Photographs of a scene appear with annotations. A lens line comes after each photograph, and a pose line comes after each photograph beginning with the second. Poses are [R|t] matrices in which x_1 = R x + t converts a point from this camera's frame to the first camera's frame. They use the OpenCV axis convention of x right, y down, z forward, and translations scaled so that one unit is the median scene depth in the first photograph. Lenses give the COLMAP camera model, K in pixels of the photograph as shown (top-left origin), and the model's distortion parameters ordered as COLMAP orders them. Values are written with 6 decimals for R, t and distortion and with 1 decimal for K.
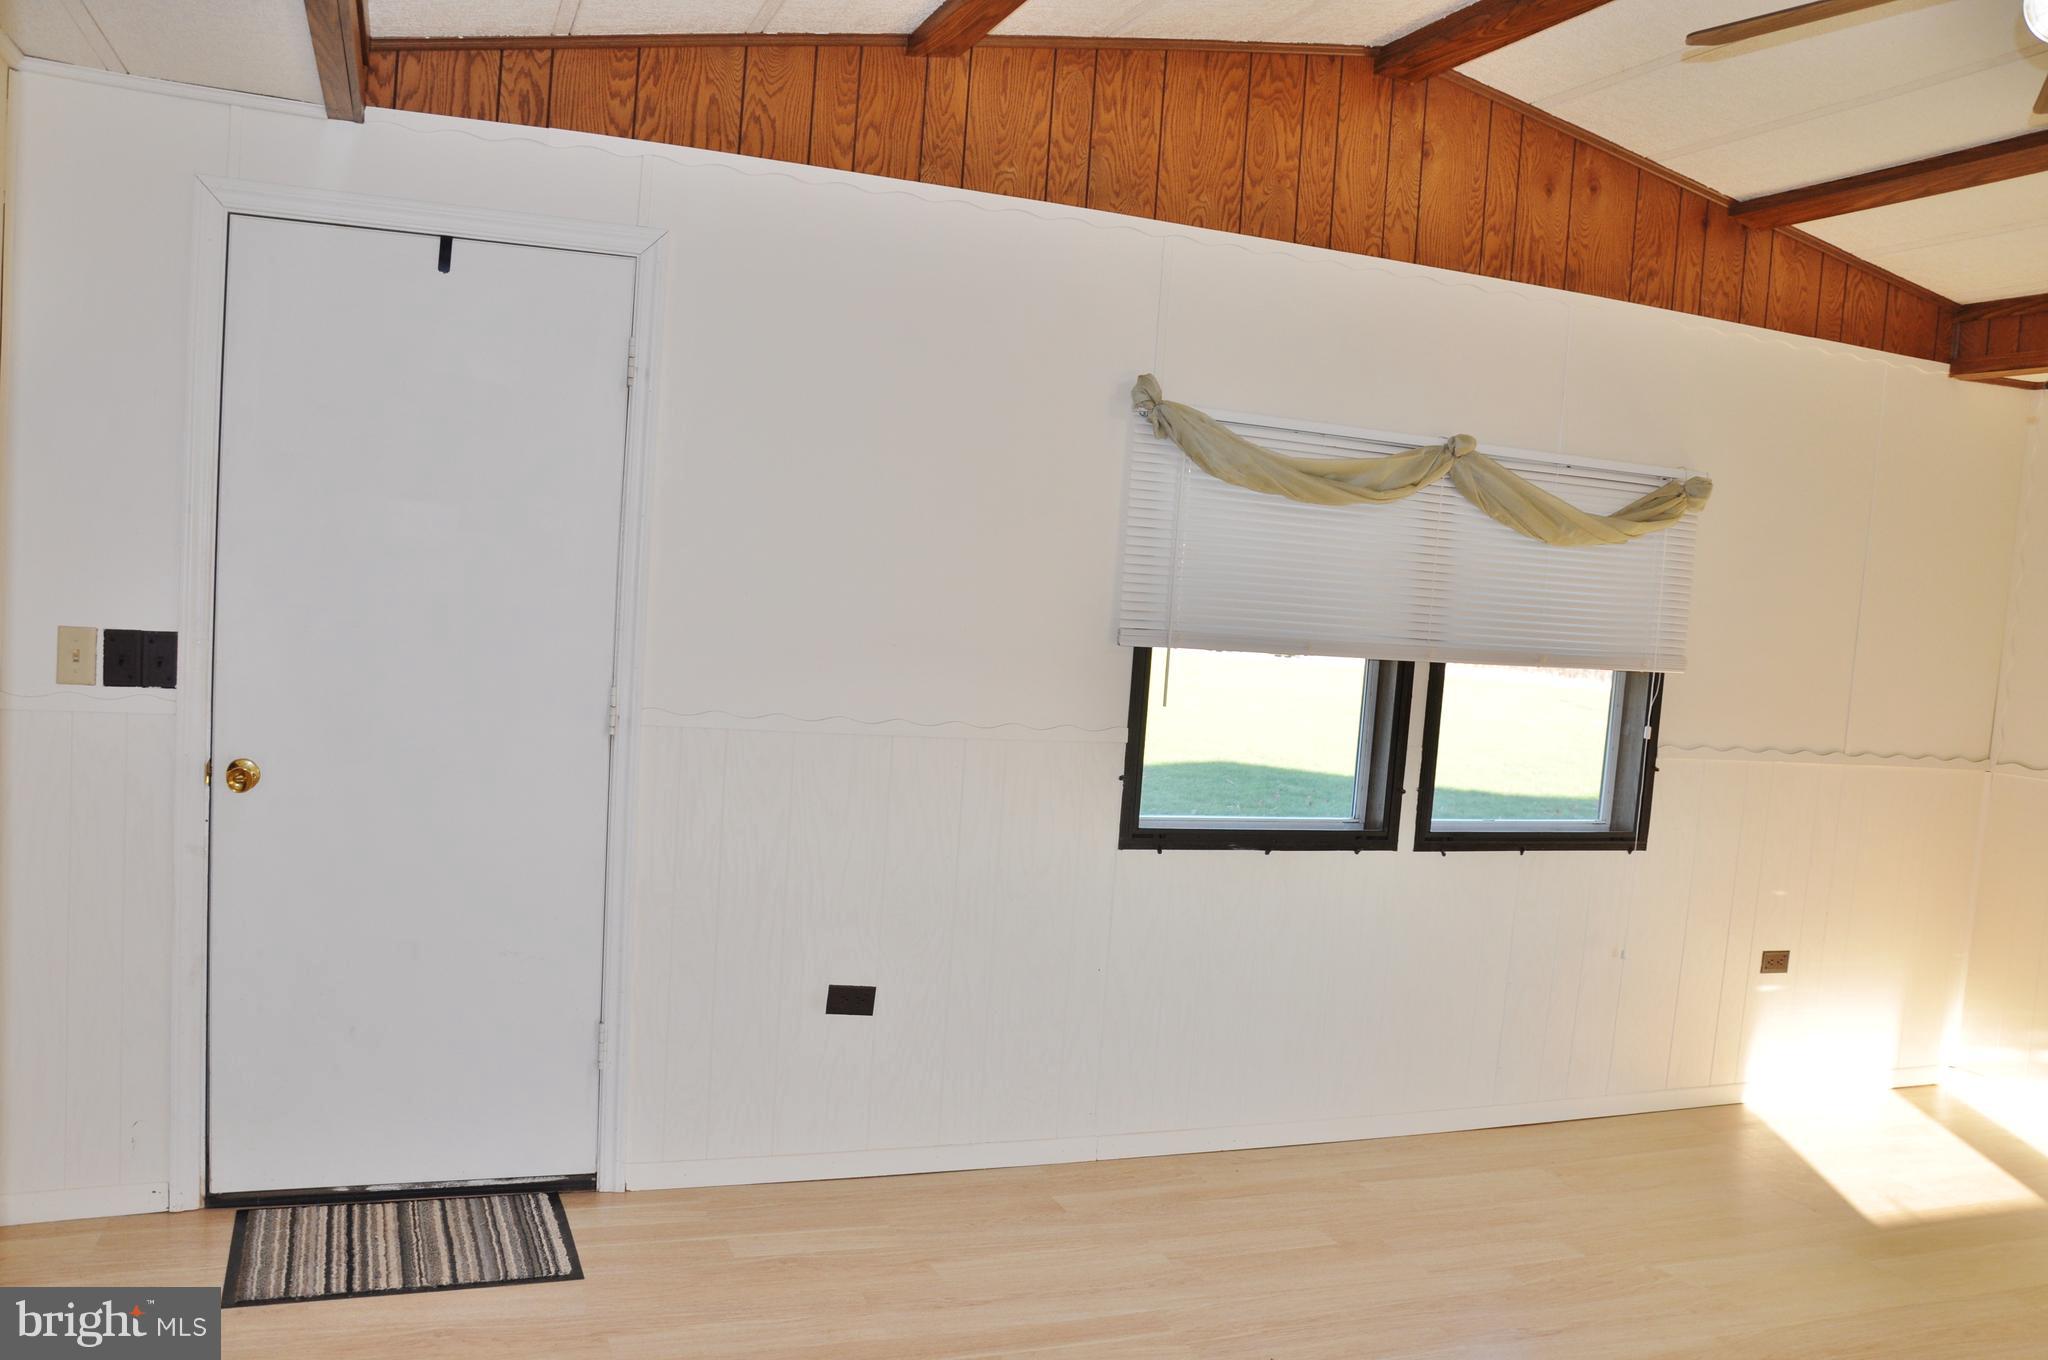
lens RADIAL K [[1634.4, 0, 1027.5], [0, 1634.4, 707.3], [0, 0, 1]] dist [-0.156708, 0.135004]
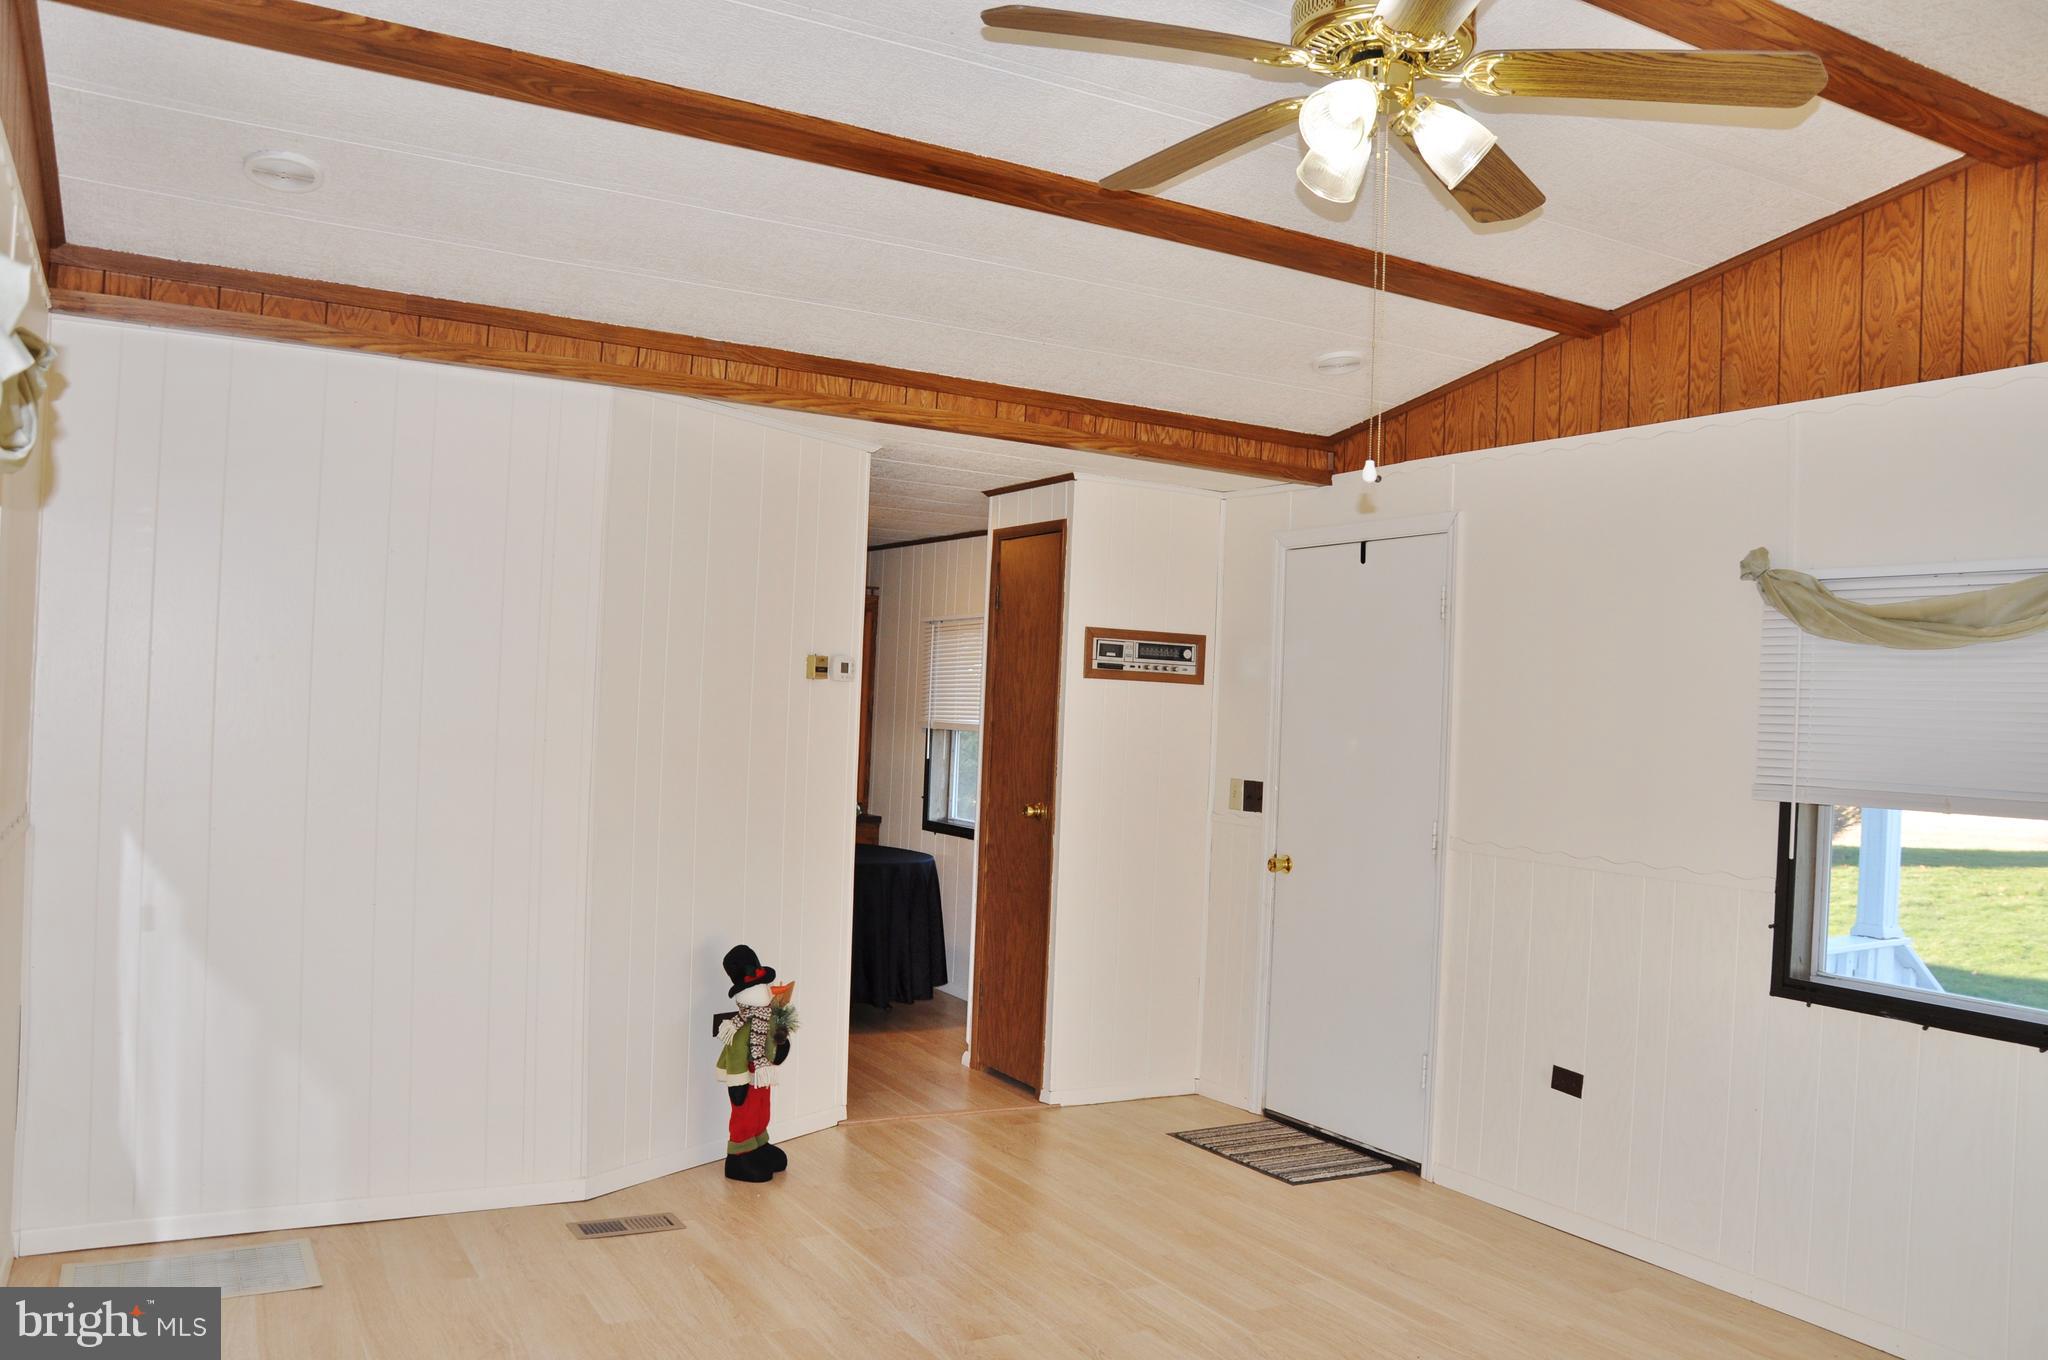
lens RADIAL K [[1634.4, 0, 1027.5], [0, 1634.4, 707.3], [0, 0, 1]] dist [-0.156708, 0.135004]
pose [[0.140585, -0.066003, -0.987866, 1.031965], [-0.109044, 0.990673, -0.081708, 0.039911], [0.984045, 0.119207, 0.132077, 0.383656]]
